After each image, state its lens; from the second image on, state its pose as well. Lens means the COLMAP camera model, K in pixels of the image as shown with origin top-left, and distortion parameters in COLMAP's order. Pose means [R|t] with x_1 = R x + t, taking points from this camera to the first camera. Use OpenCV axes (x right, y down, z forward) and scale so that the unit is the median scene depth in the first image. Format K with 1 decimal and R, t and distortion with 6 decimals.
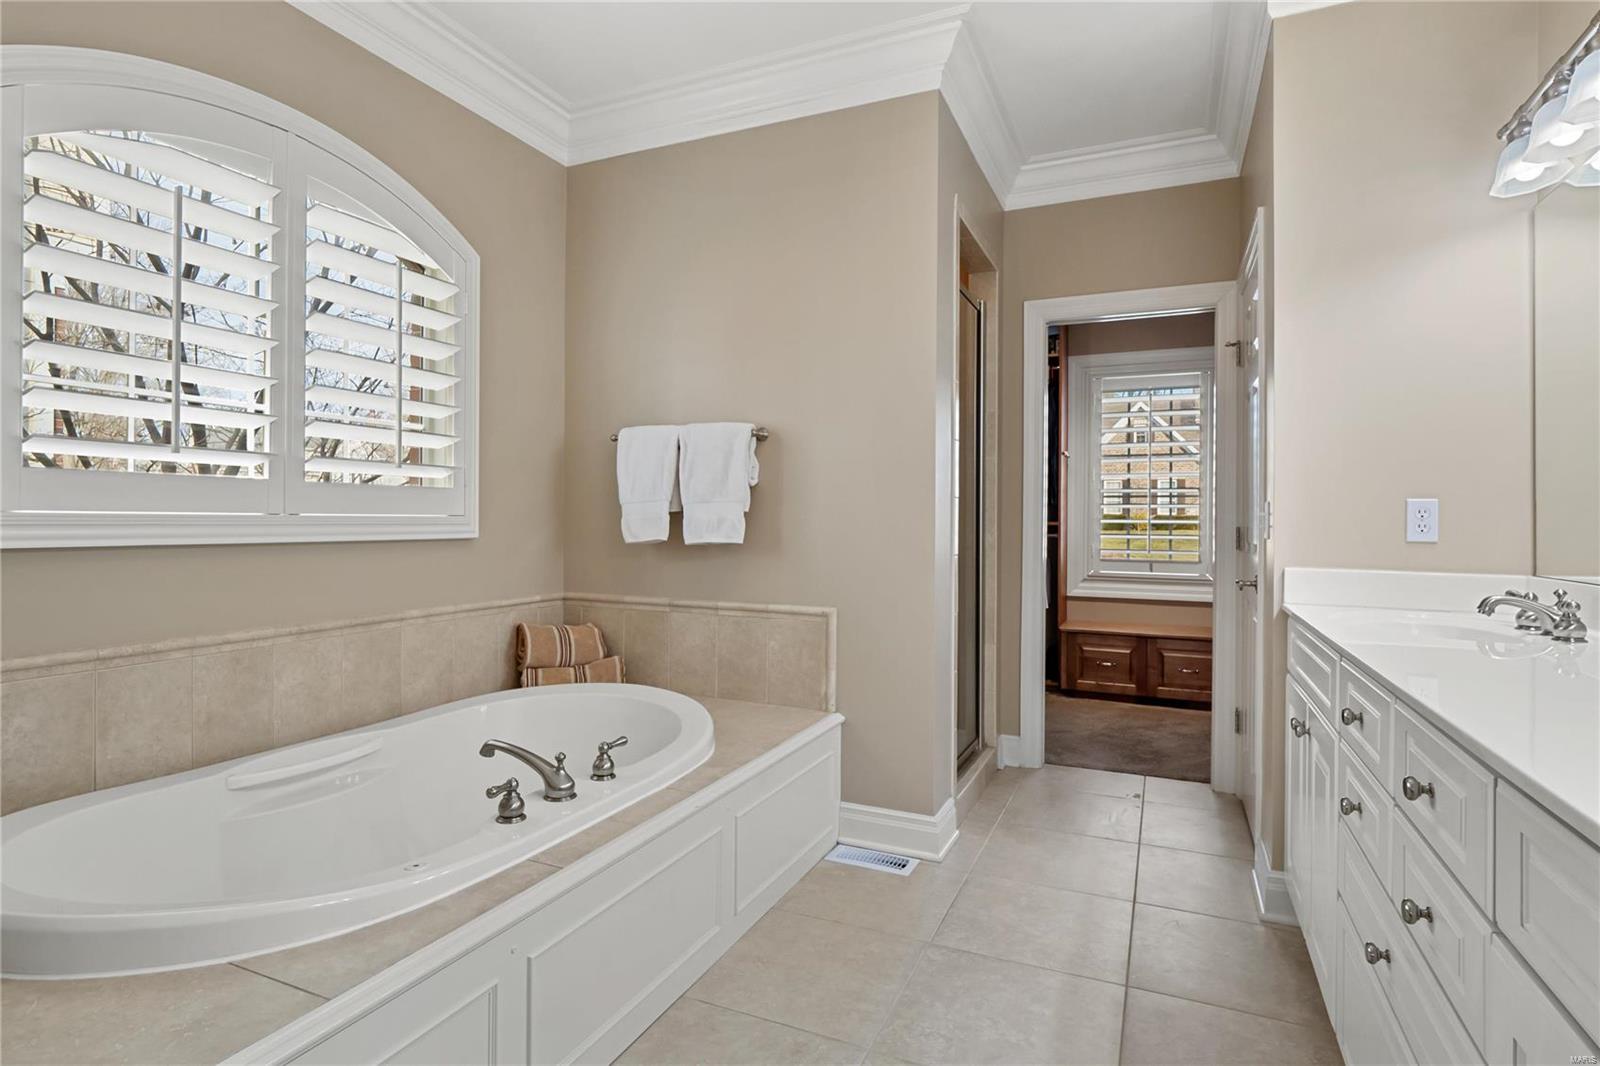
lens RADIAL K [[824.6, 0, 798.3], [0, 824.6, 525.4], [0, 0, 1]] dist [0.000404, -0.000191]
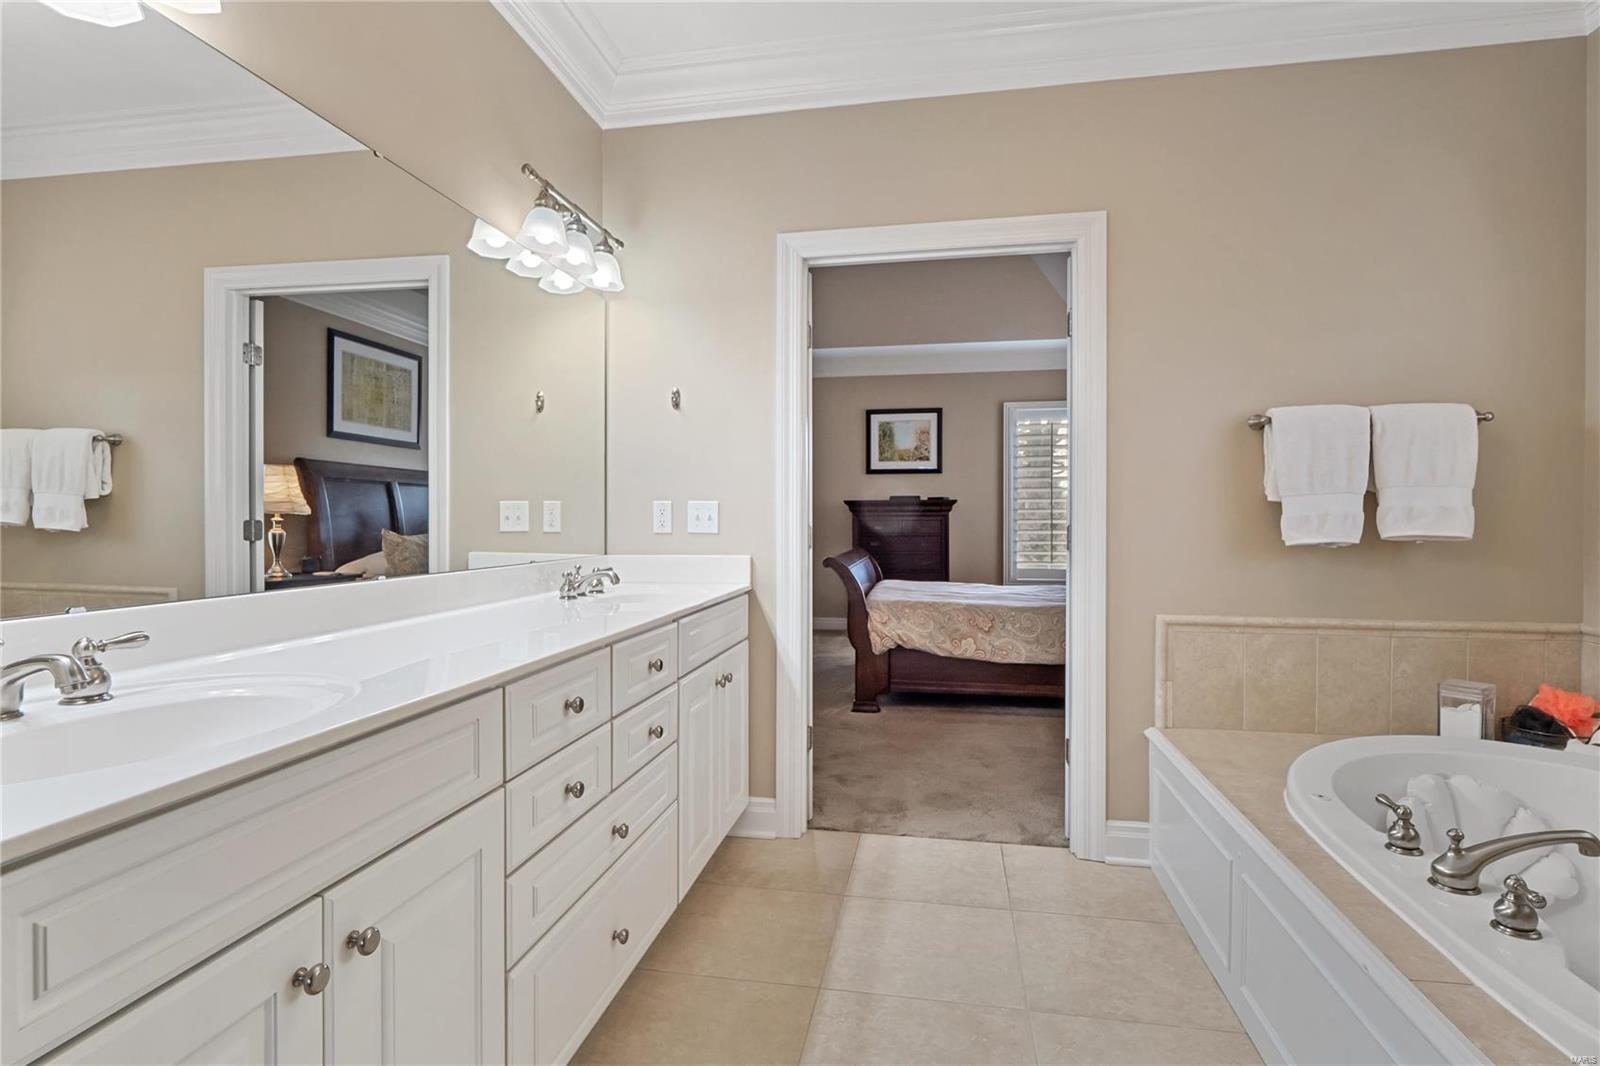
lens RADIAL K [[824.6, 0, 799.6], [0, 824.6, 530.8], [0, 0, 1]] dist [0.000404, -0.000191]
pose [[-0.971122, -0.022857, -0.237486, 0.451699], [-0.025374, 0.999650, 0.007545, 0.021855], [0.237231, 0.013353, -0.971362, 1.531539]]
